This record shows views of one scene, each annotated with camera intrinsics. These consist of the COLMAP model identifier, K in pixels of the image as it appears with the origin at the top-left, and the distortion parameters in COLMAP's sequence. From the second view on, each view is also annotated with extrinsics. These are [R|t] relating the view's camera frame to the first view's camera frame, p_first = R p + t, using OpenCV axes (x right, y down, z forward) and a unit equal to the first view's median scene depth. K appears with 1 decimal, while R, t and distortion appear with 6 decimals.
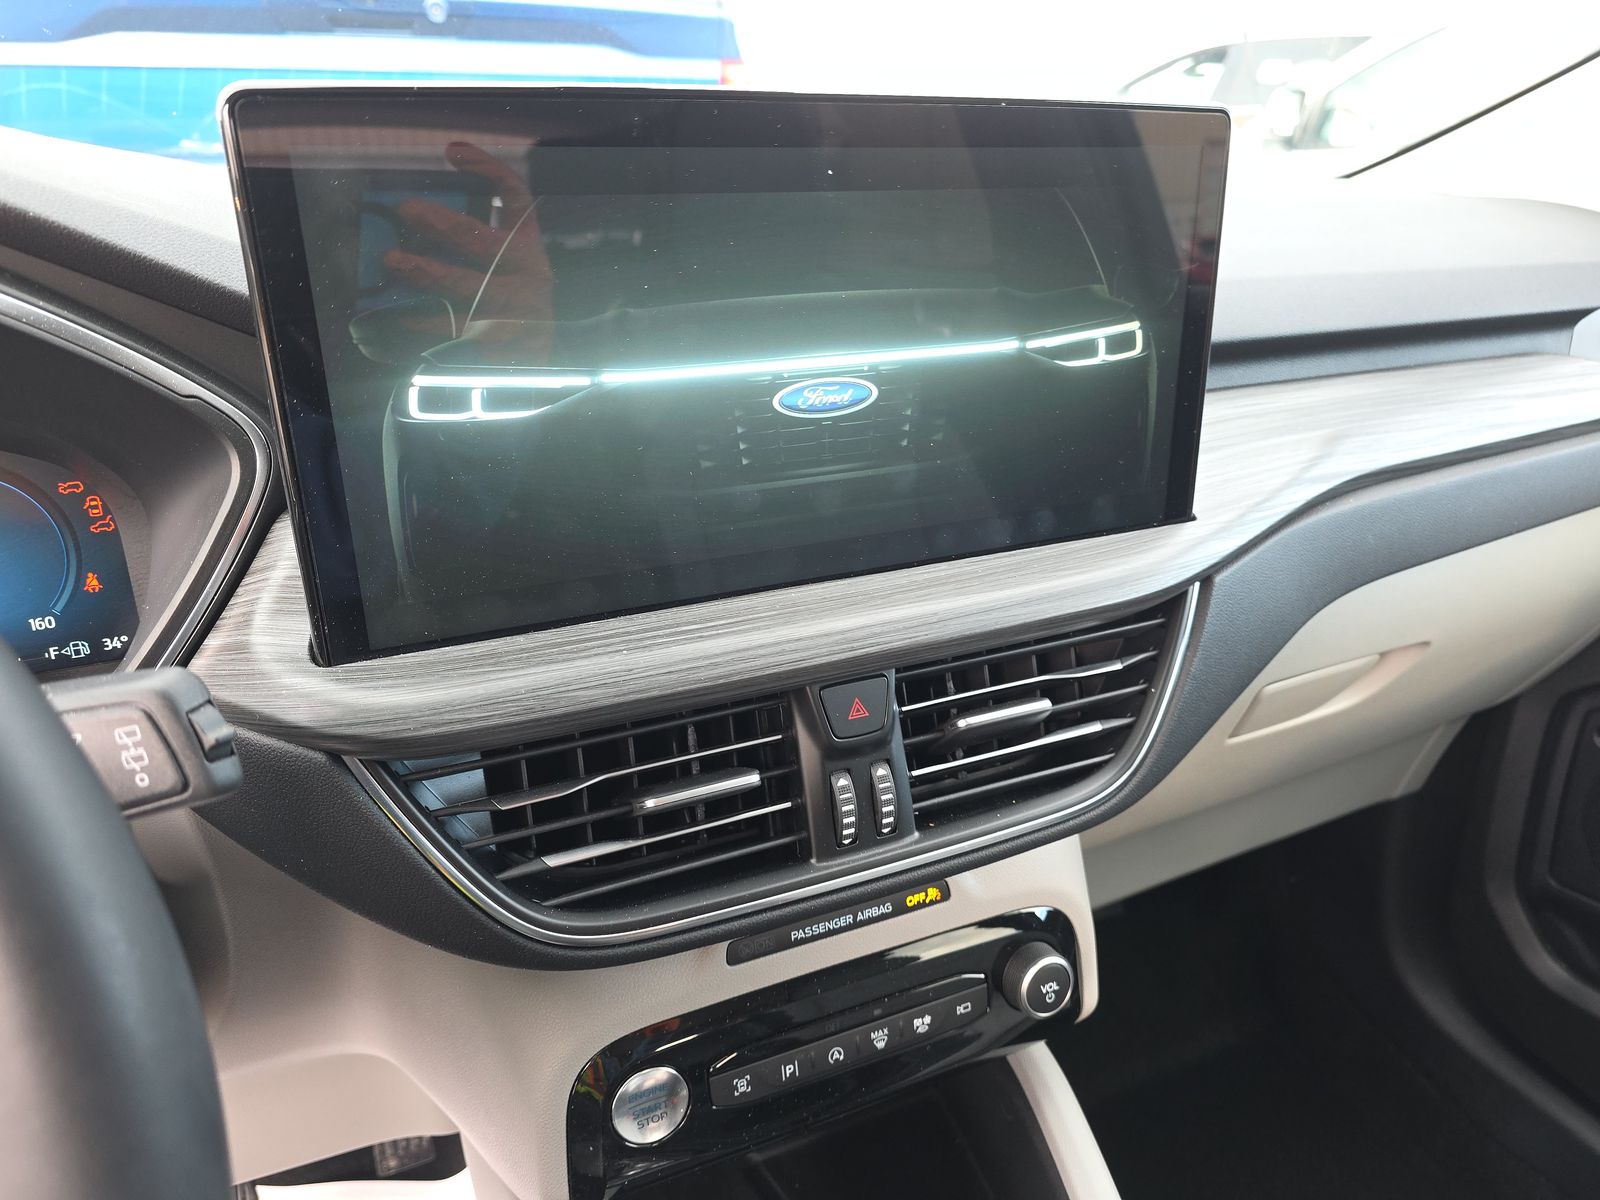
lens RADIAL K [[1061.9, 0, 809.2], [0, 1061.9, 629.5], [0, 0, 1]] dist [0.065960, -0.050558]
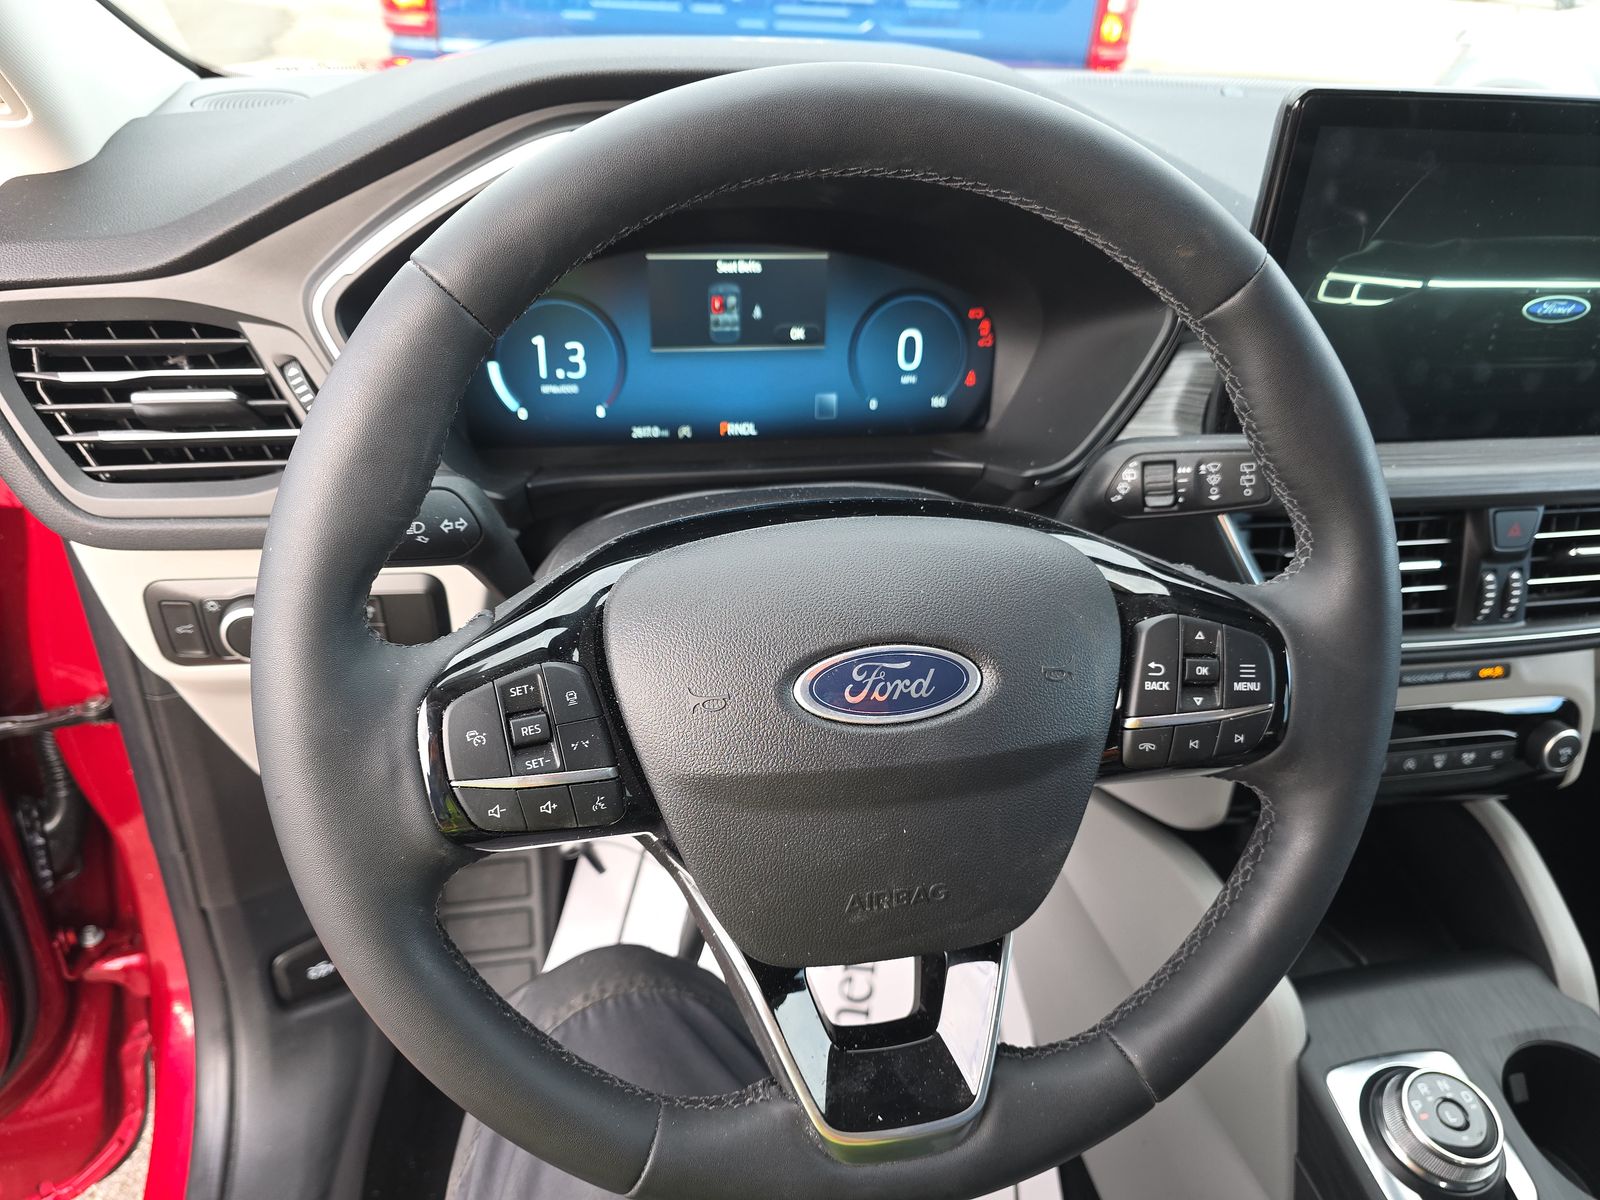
lens RADIAL K [[1061.9, 0, 809.2], [0, 1061.9, 629.5], [0, 0, 1]] dist [0.065960, -0.050558]
pose [[0.976926, 0.161738, -0.139485, -0.662941], [-0.142057, 0.979749, 0.141110, 0.135900], [0.159483, -0.118039, 0.980118, -0.617775]]
